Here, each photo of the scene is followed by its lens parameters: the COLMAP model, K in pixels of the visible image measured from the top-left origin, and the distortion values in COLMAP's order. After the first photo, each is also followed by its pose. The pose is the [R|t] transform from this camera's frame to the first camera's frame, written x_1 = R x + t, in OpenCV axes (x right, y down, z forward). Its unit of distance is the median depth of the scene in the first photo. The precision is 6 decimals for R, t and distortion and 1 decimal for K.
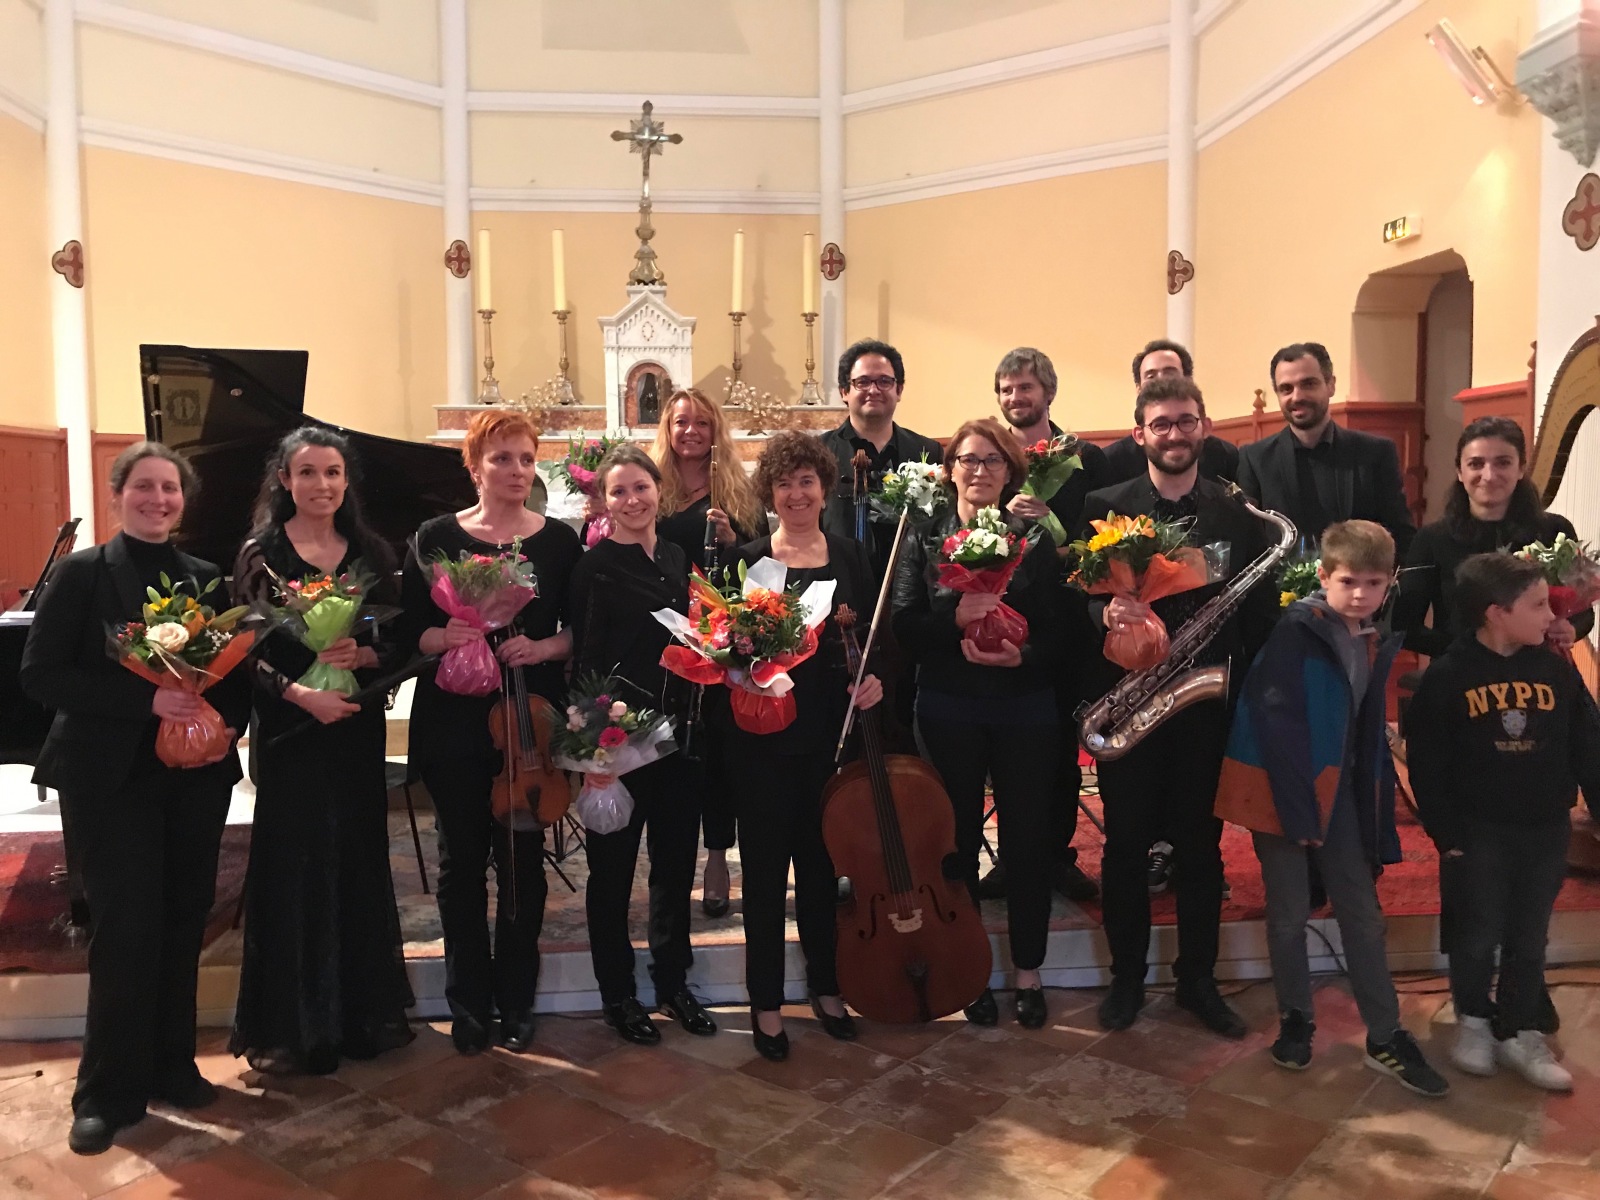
lens RADIAL K [[1306.0, 0, 795.4], [0, 1306.0, 599.7], [0, 0, 1]] dist [0.018172, -0.005318]
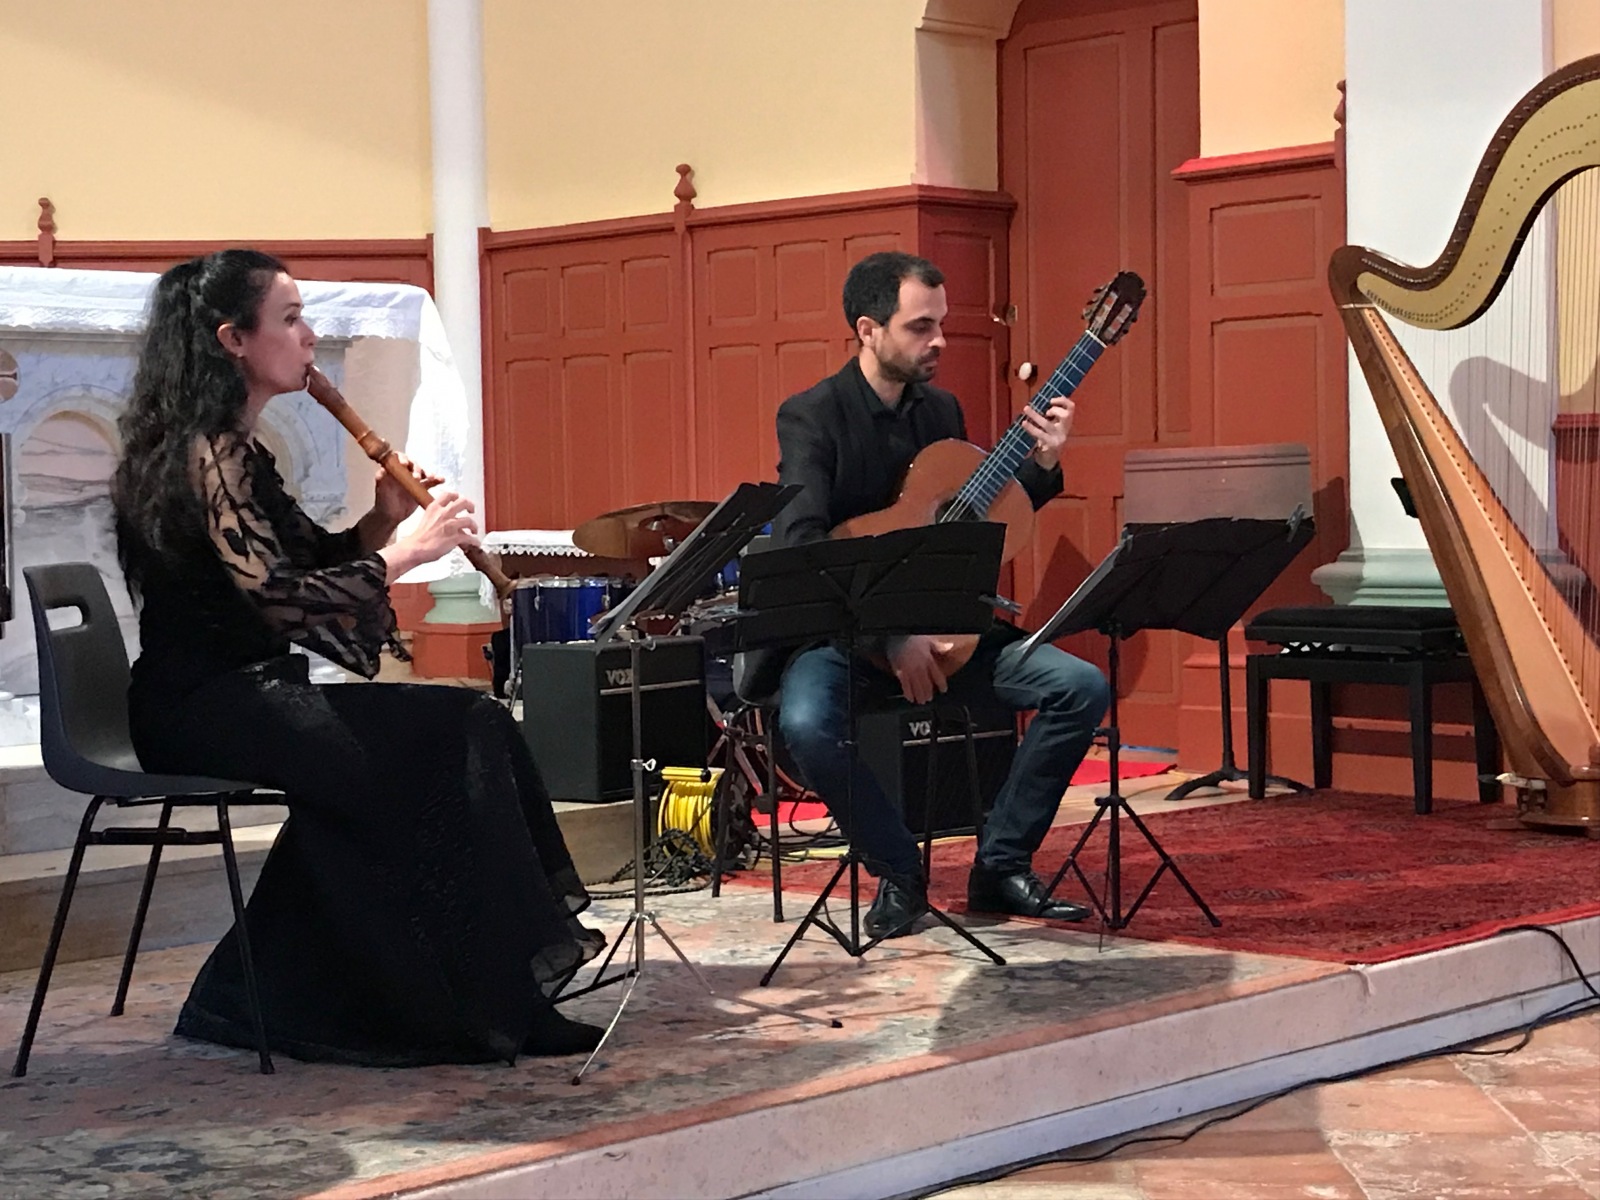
lens RADIAL K [[2870.8, 0, 773.0], [0, 2870.8, 583.7], [0, 0, 1]] dist [0.130883, 0.000000]
pose [[0.775820, -0.025981, 0.630419, -0.318169], [0.057247, 0.997929, -0.029325, 0.041740], [-0.628352, 0.058841, 0.775701, 0.062453]]
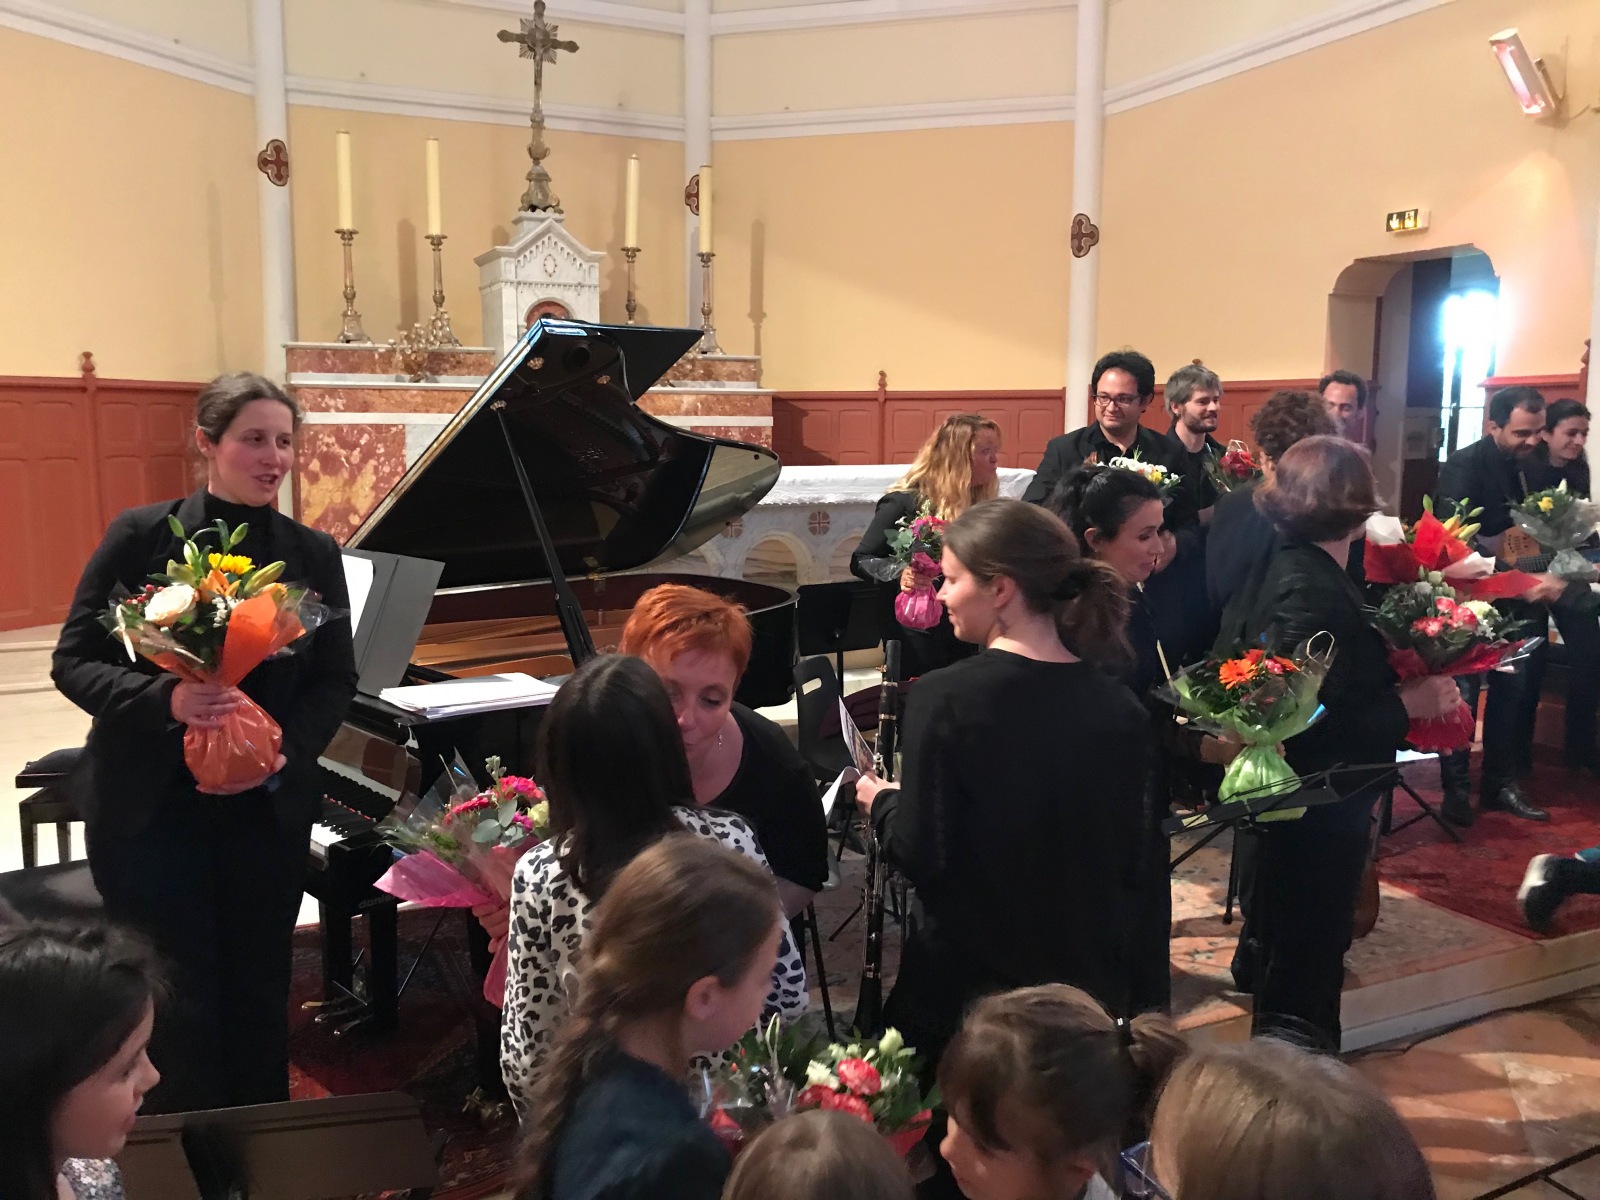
lens RADIAL K [[1306.0, 0, 793.9], [0, 1306.0, 586.3], [0, 0, 1]] dist [0.018172, -0.005318]
pose [[0.942922, -0.028335, 0.331805, -0.256974], [0.012018, 0.998620, 0.051125, -0.032613], [-0.332796, -0.044219, 0.941961, 0.105355]]
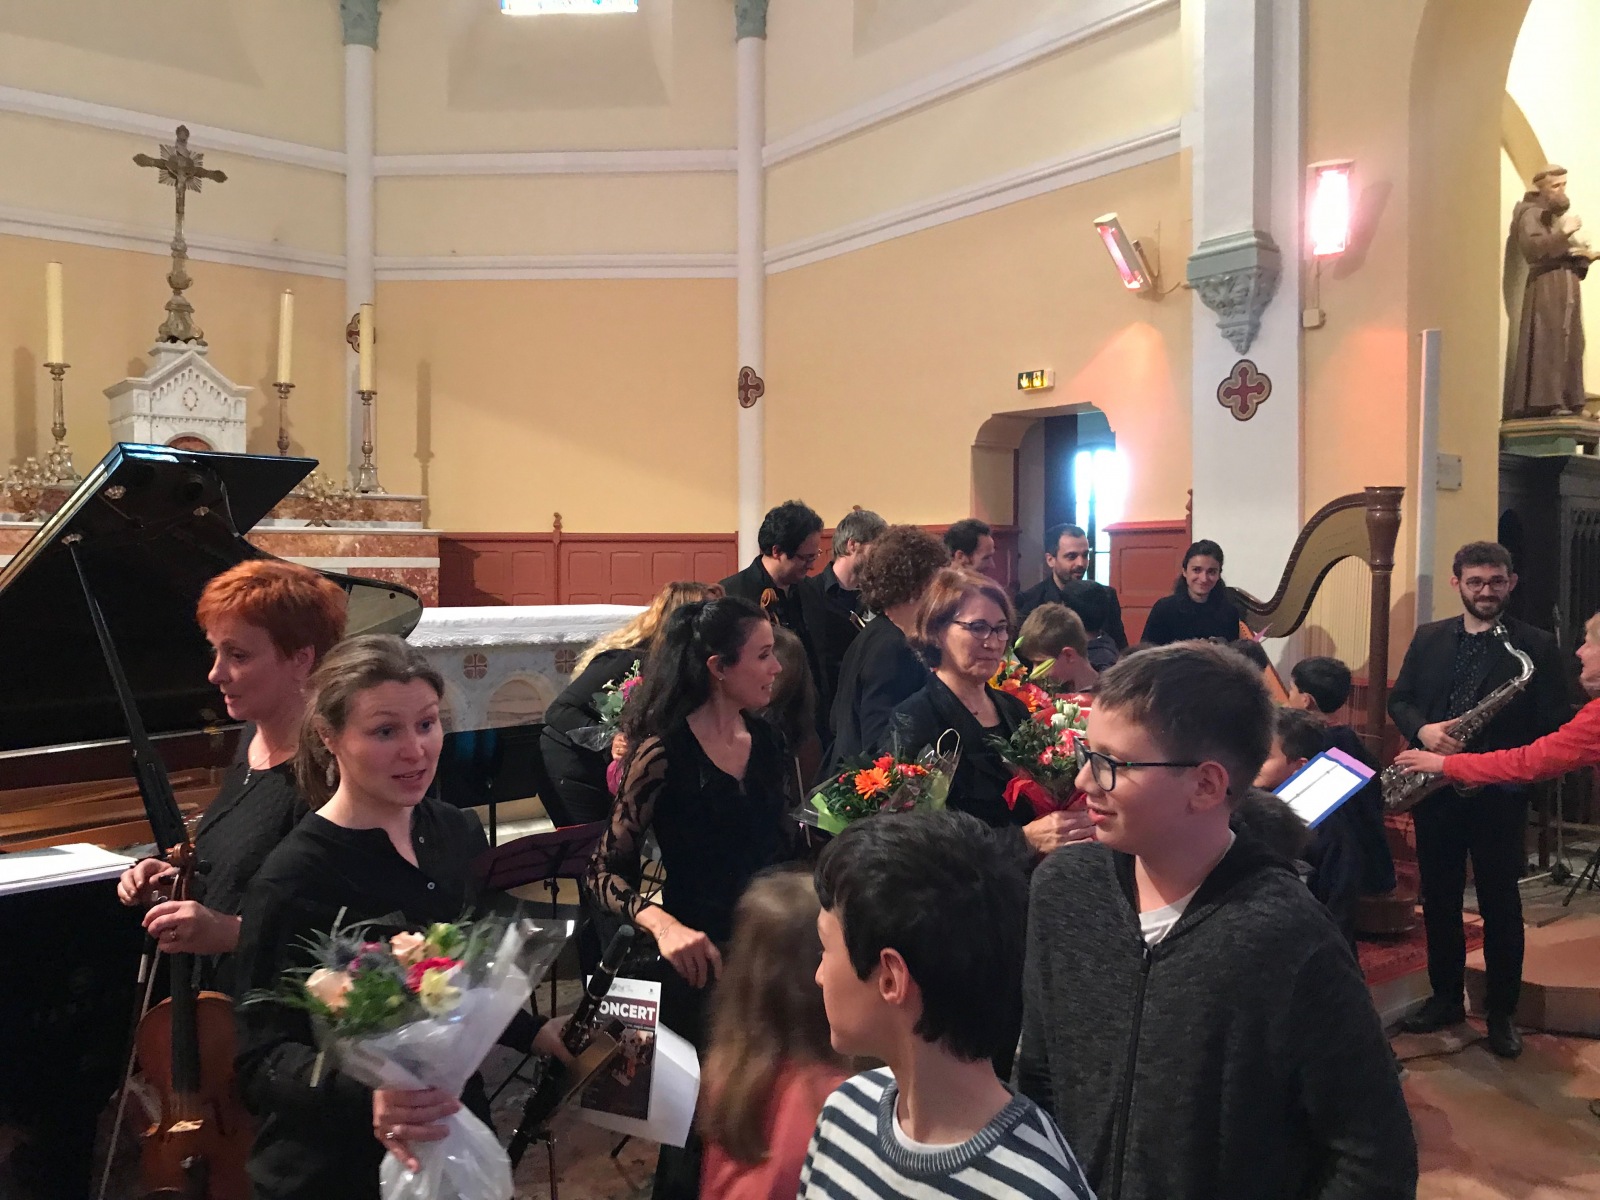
lens RADIAL K [[1306.0, 0, 774.5], [0, 1306.0, 598.5], [0, 0, 1]] dist [0.018172, -0.005318]
pose [[0.848469, -0.000760, 0.529245, -0.238662], [0.029783, 0.998483, -0.046314, -0.030398], [-0.528407, 0.055058, 0.847204, 0.110432]]
